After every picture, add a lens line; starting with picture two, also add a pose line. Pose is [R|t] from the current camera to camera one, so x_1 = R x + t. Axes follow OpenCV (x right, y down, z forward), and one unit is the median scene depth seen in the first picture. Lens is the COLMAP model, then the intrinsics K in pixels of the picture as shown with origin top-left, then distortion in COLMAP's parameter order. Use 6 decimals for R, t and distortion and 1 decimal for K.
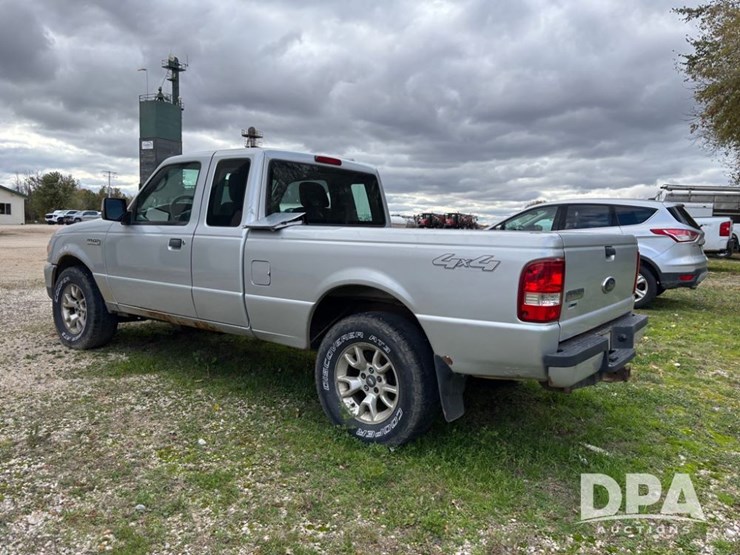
lens RADIAL K [[560.6, 0, 370.3], [0, 560.6, 274.8], [0, 0, 1]] dist [0.046054, -0.048826]
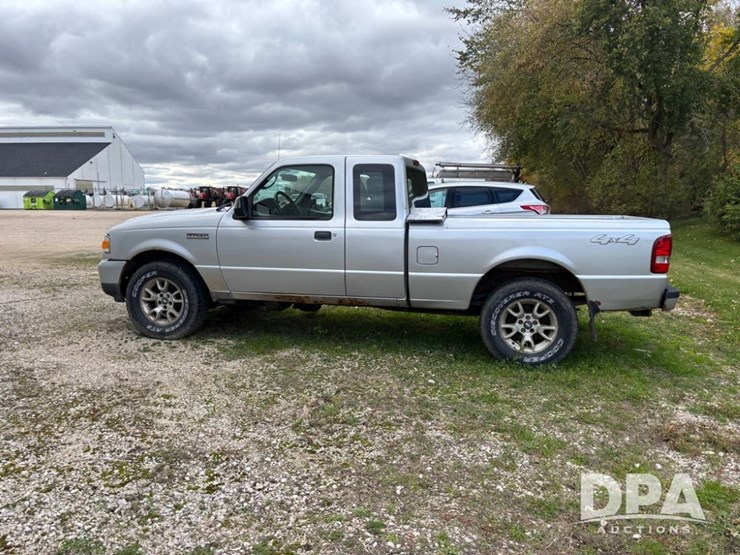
lens RADIAL K [[560.6, 0, 370.5], [0, 560.6, 283.7], [0, 0, 1]] dist [0.046054, -0.048826]
pose [[0.914459, -0.079608, 0.396771, -0.820008], [0.053972, 0.995693, 0.075383, -0.042417], [-0.401063, -0.047520, 0.914817, -0.142305]]
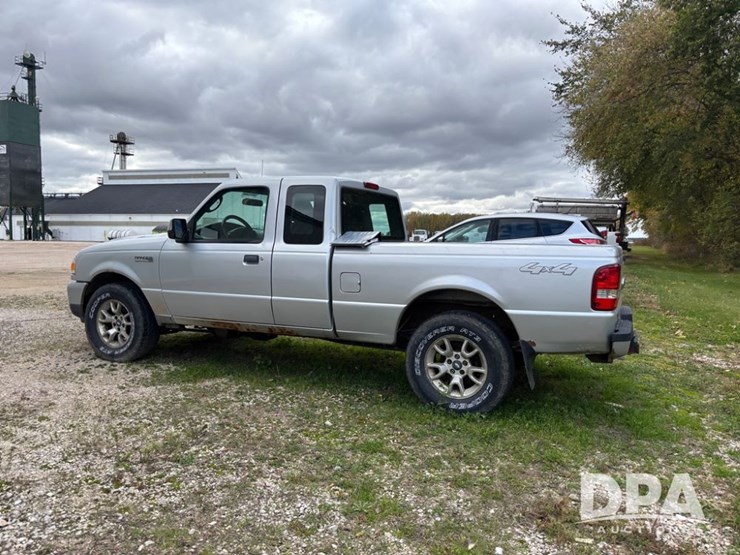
lens RADIAL K [[560.6, 0, 370.8], [0, 560.6, 281.3], [0, 0, 1]] dist [0.046054, -0.048826]
pose [[0.976622, -0.028639, 0.213049, -0.395553], [0.029743, 0.999556, -0.001977, -0.002671], [-0.212898, 0.008268, 0.977039, -0.171070]]
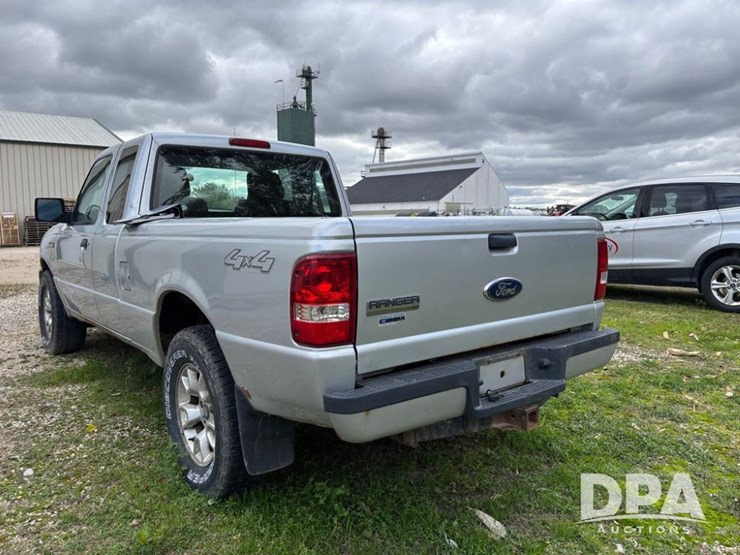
lens RADIAL K [[560.6, 0, 371.9], [0, 560.6, 276.4], [0, 0, 1]] dist [0.046054, -0.048826]
pose [[0.971451, -0.010098, -0.237024, 0.366772], [0.011921, 0.999909, 0.006260, -0.003407], [0.236940, -0.008907, 0.971484, 0.244846]]
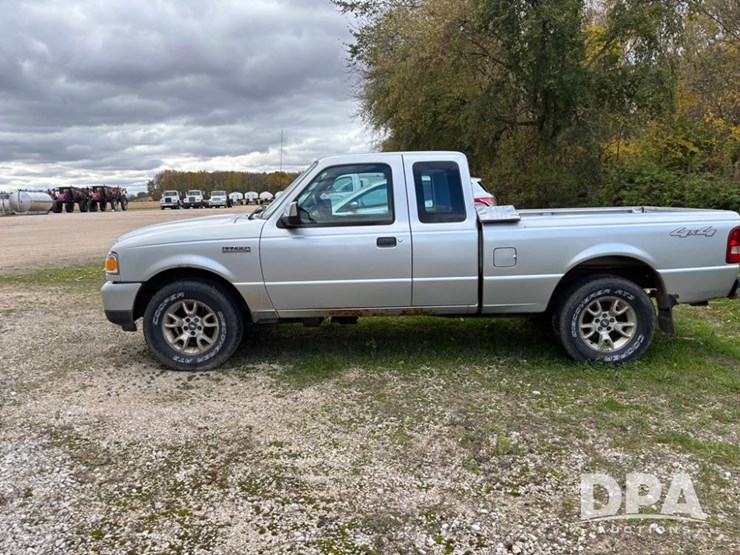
lens RADIAL K [[560.6, 0, 362.1], [0, 560.6, 282.7], [0, 0, 1]] dist [0.046054, -0.048826]
pose [[0.808978, -0.139073, 0.571151, -1.131114], [0.099440, 0.989985, 0.100211, -0.101055], [-0.579367, -0.024273, 0.814705, 0.170253]]
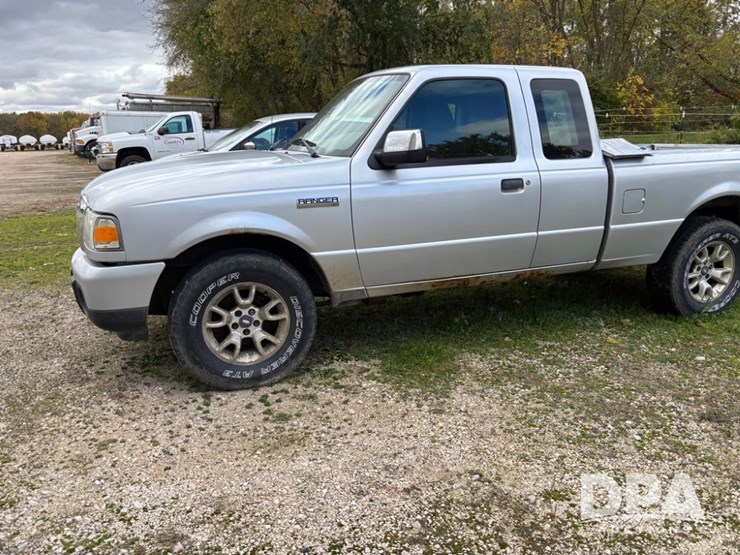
lens RADIAL K [[560.6, 0, 365.8], [0, 560.6, 287.0], [0, 0, 1]] dist [0.046054, -0.048826]
pose [[0.540220, -0.252621, 0.802711, -1.291498], [0.106363, 0.966725, 0.232656, -0.140583], [-0.834775, -0.040307, 0.549114, 0.814552]]
